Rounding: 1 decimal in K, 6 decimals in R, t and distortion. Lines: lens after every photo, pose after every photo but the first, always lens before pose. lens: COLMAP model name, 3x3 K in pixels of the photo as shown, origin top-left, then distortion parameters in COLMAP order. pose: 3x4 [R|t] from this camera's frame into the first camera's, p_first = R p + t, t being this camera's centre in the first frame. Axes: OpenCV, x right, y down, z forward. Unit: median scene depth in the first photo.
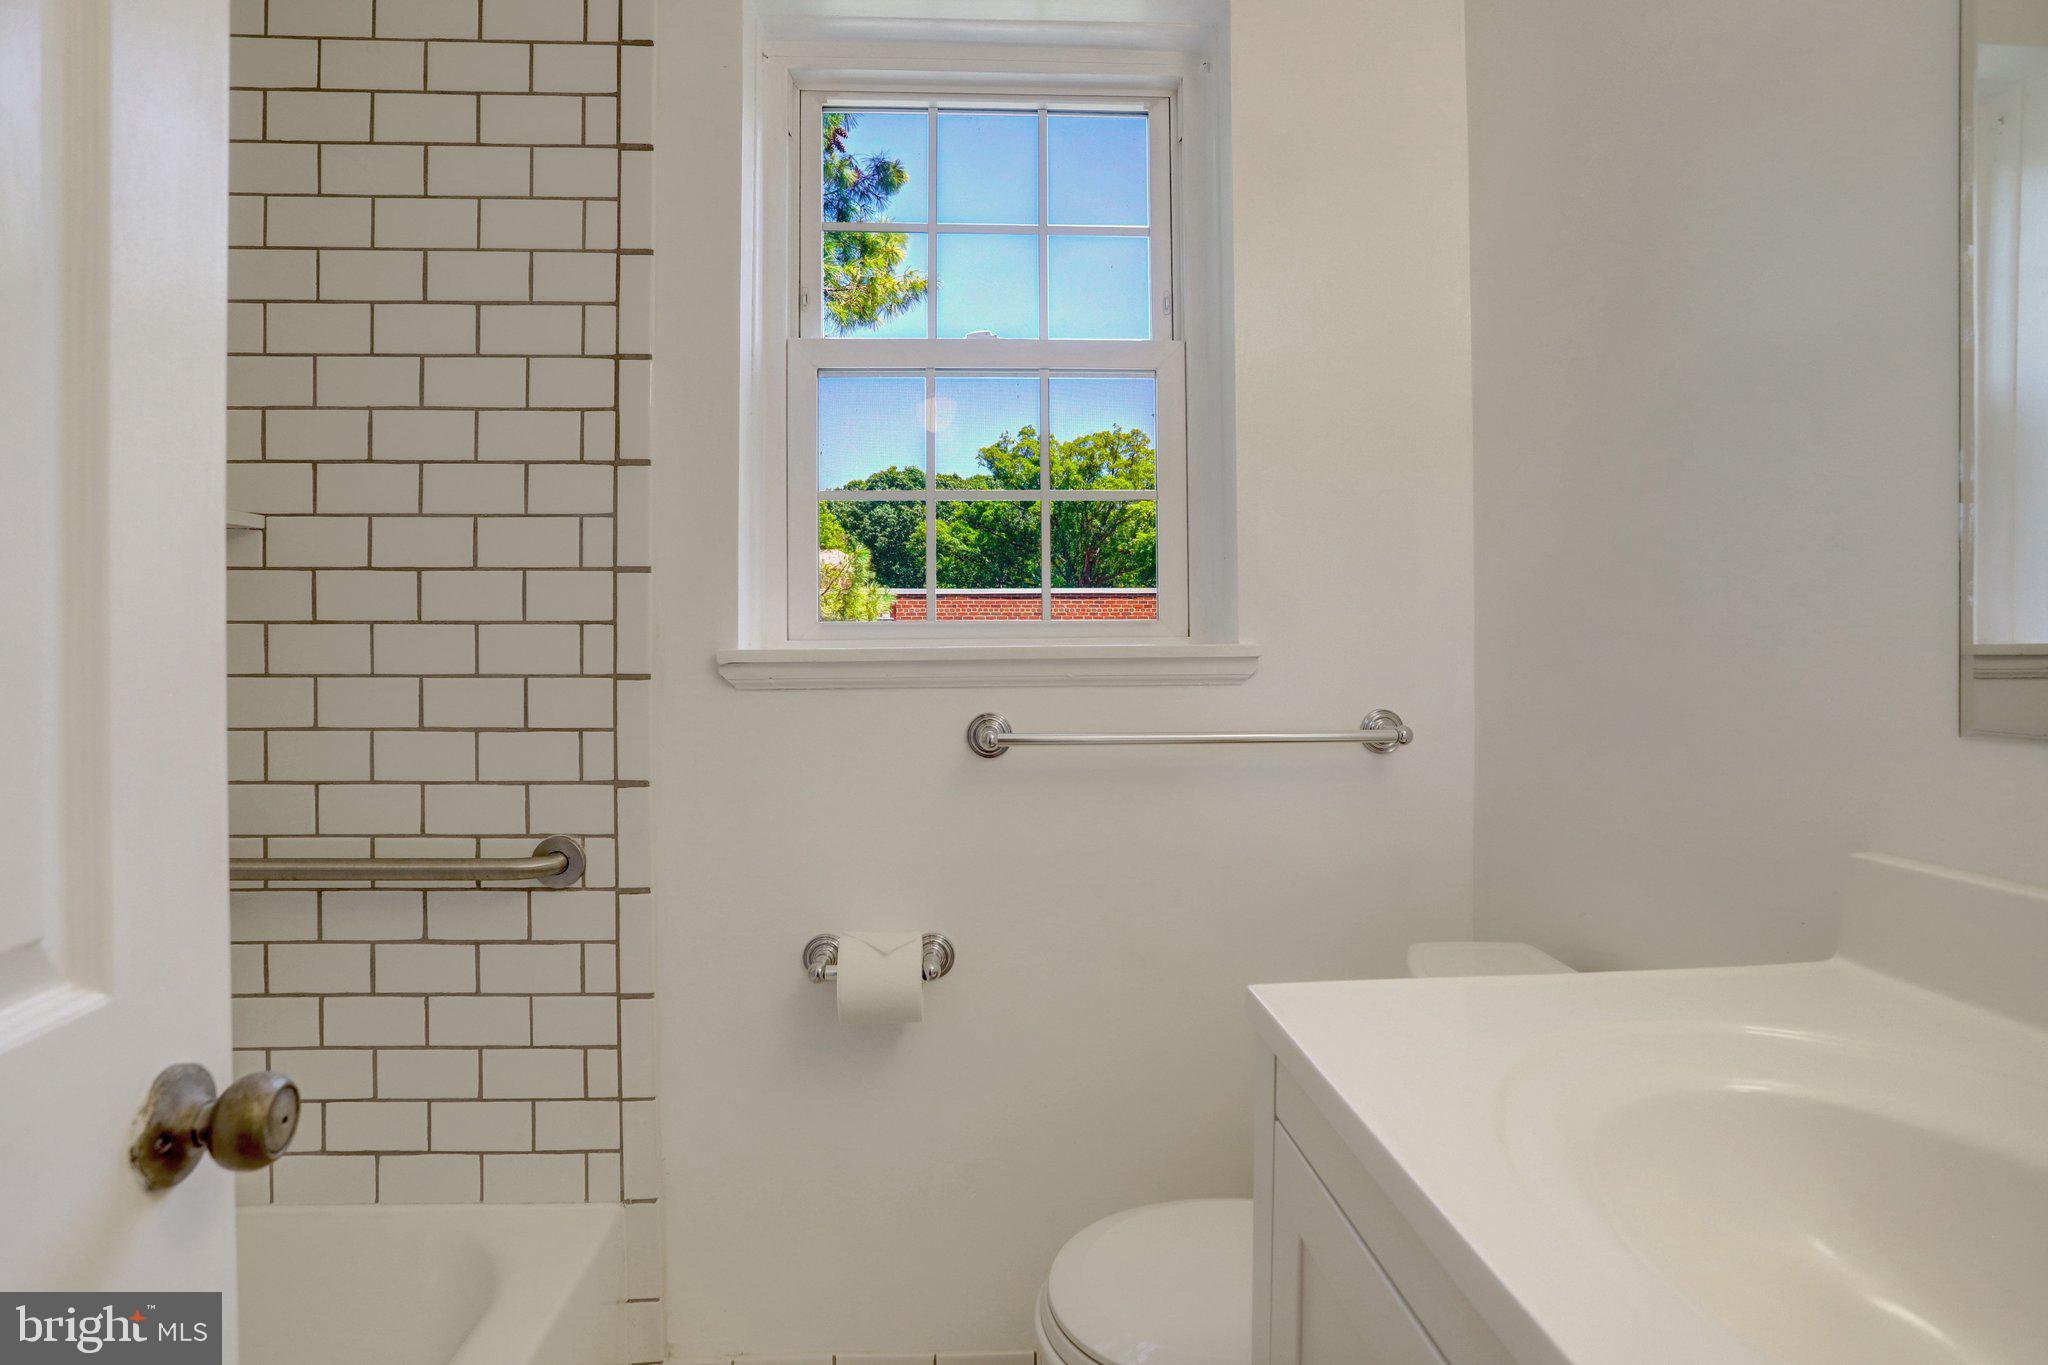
lens RADIAL K [[1020.4, 0, 1020.1], [0, 1020.4, 655.5], [0, 0, 1]] dist [-0.065971, 0.030330]
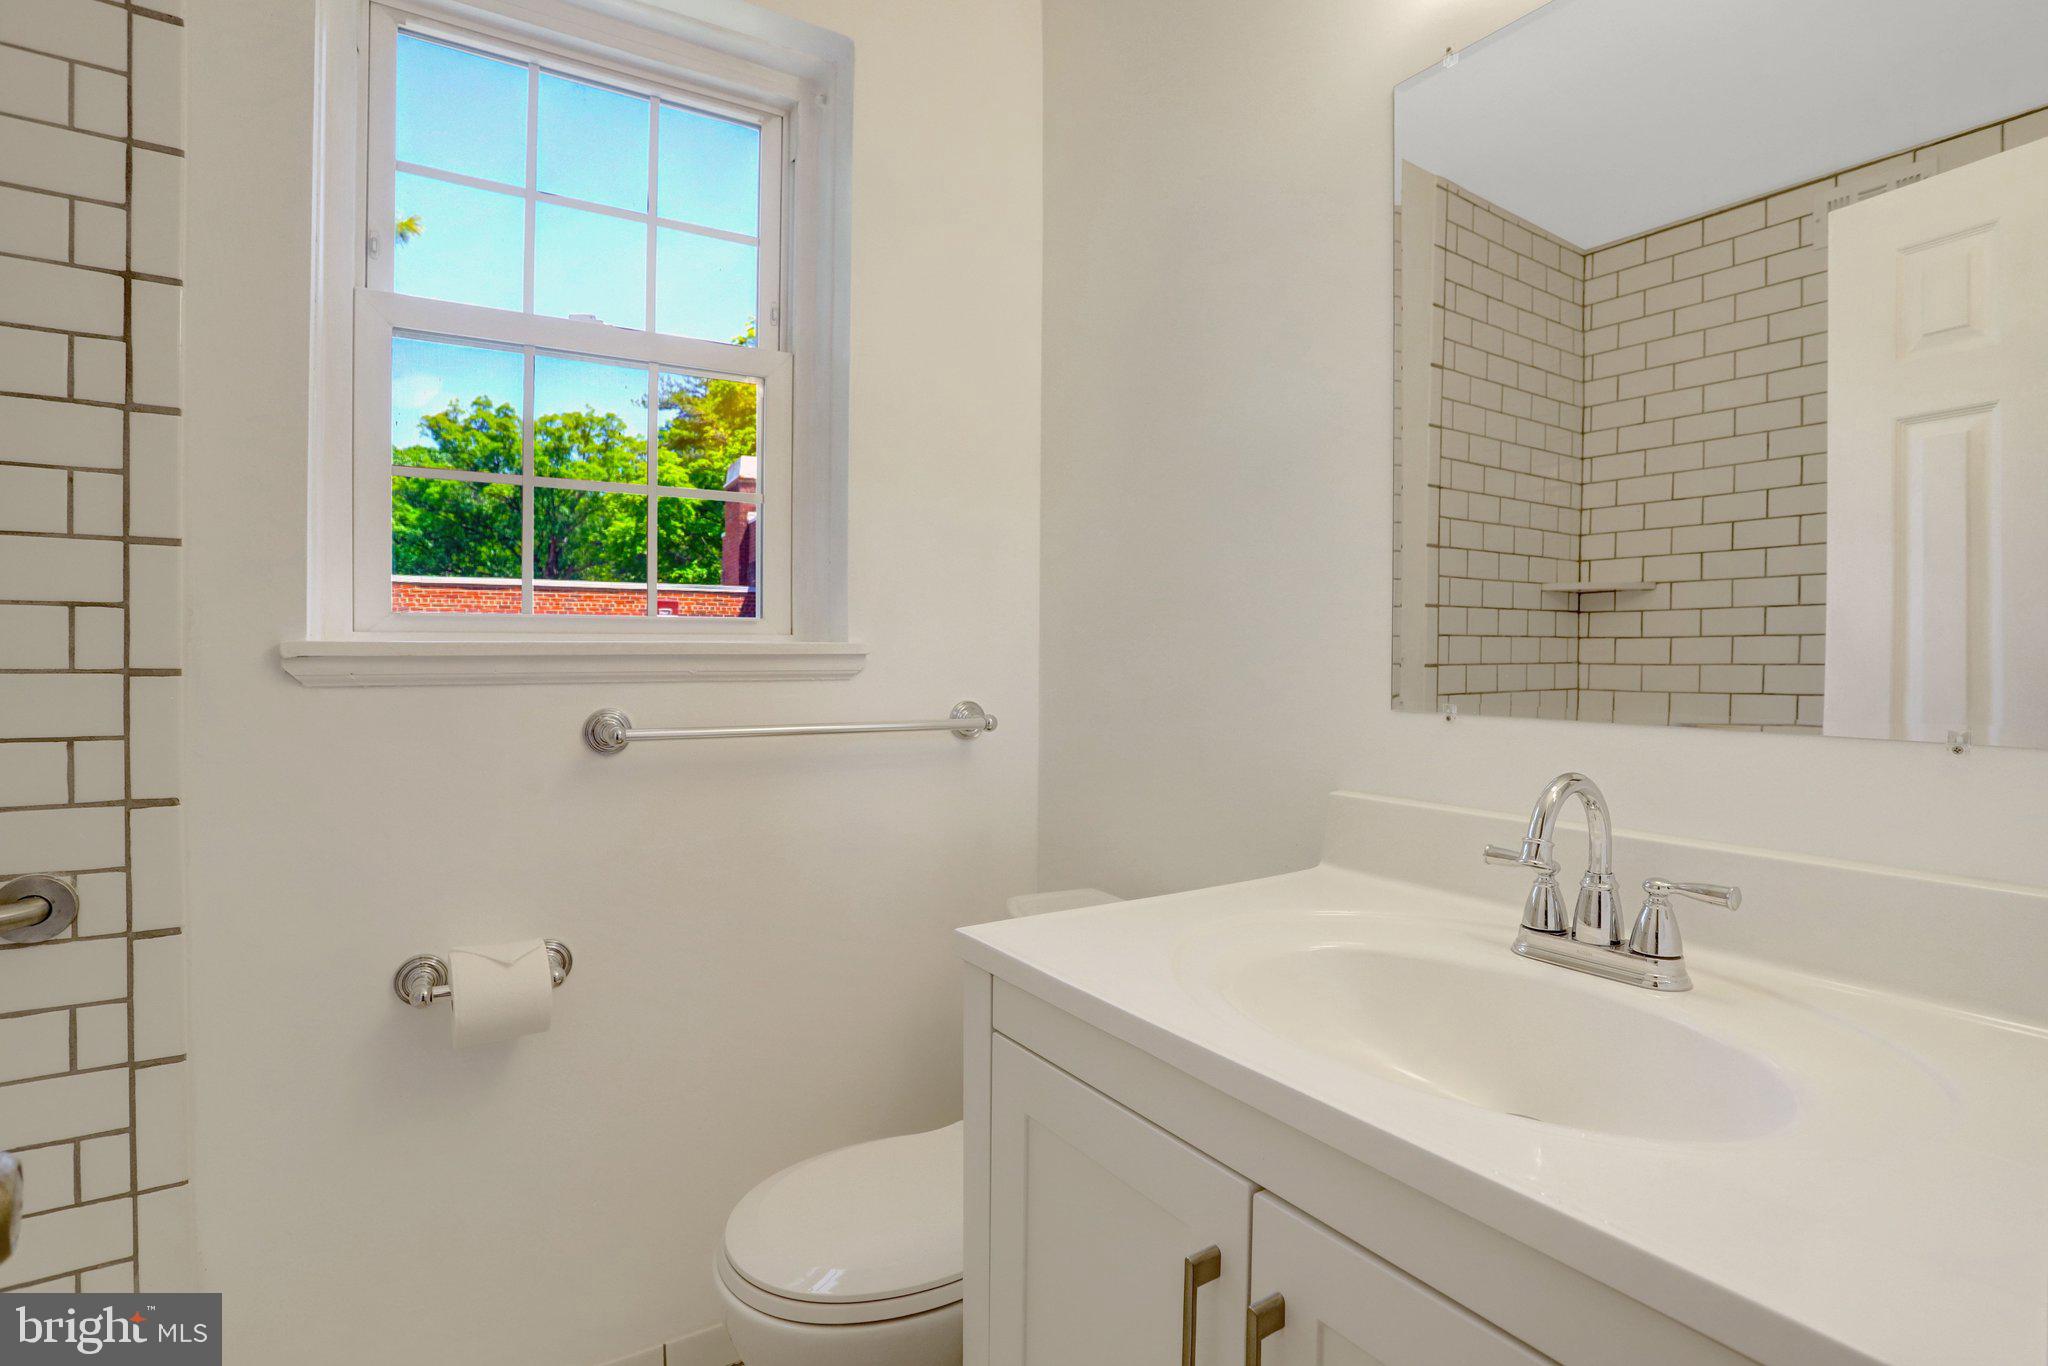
lens RADIAL K [[1019.5, 0, 1030.3], [0, 1019.5, 670.4], [0, 0, 1]] dist [-0.067700, 0.030026]
pose [[0.868751, 0.000983, 0.495248, -0.140022], [-0.008288, 0.999887, 0.012554, 0.003132], [-0.495180, -0.015011, 0.868661, -0.037686]]
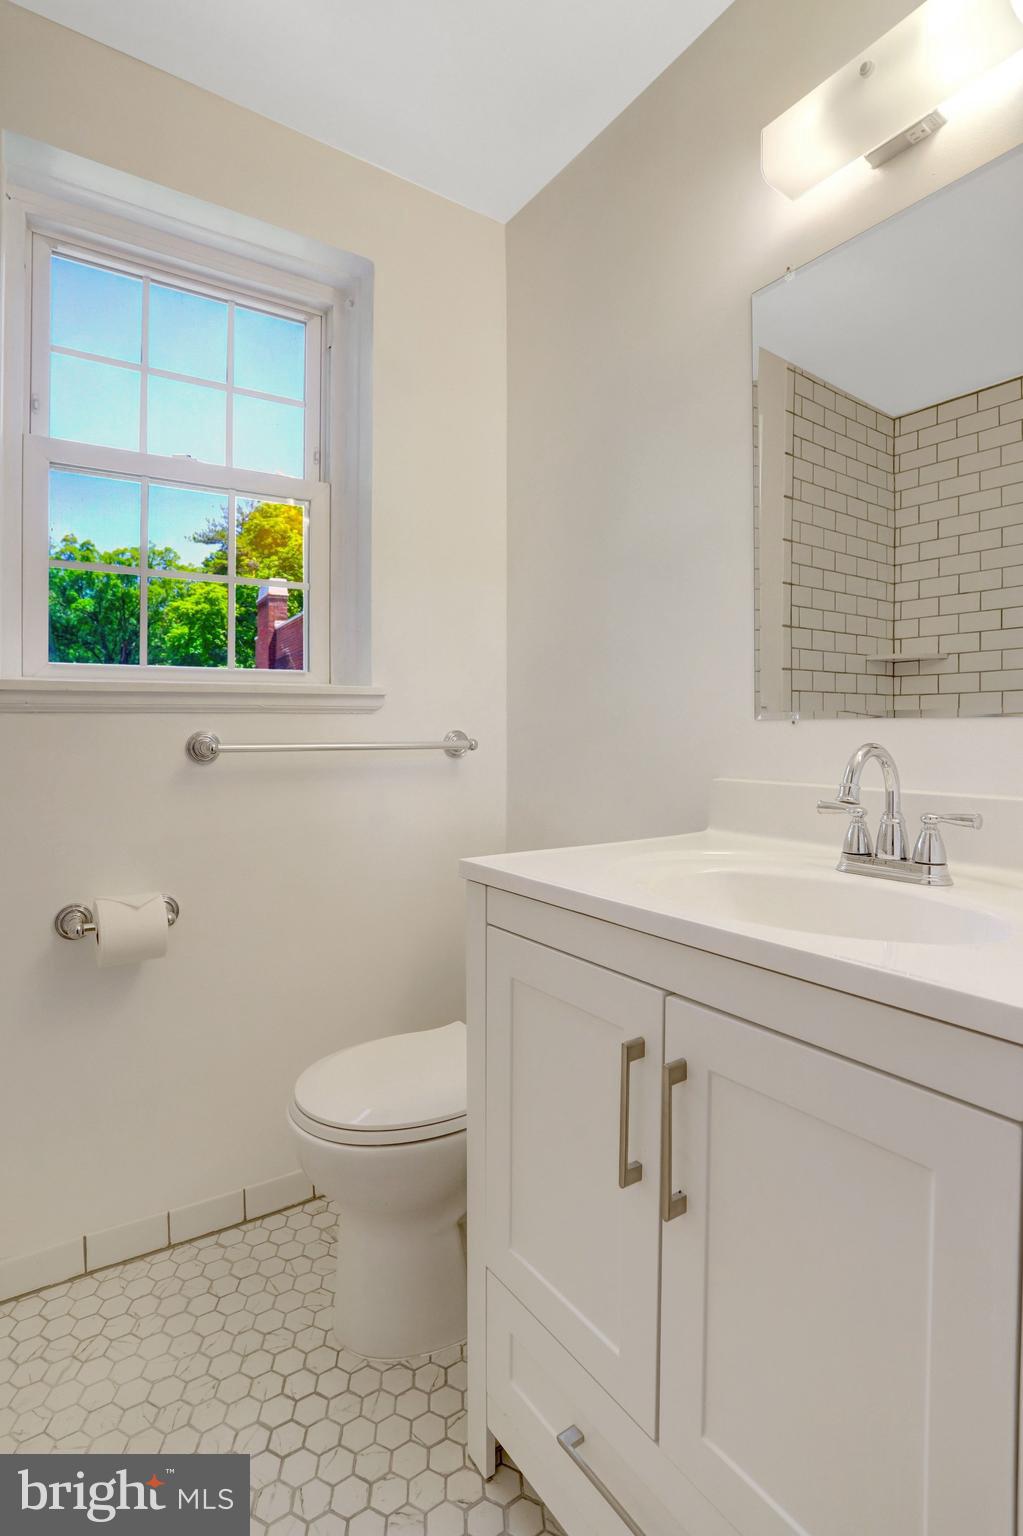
lens RADIAL K [[777.5, 0, 503.9], [0, 777.5, 735.4], [0, 0, 1]] dist [-0.070345, 0.033741]
pose [[0.858801, -0.001079, 0.512308, -0.191643], [-0.000023, 0.999998, 0.002145, 0.053092], [-0.512309, -0.001854, 0.858799, -0.092726]]
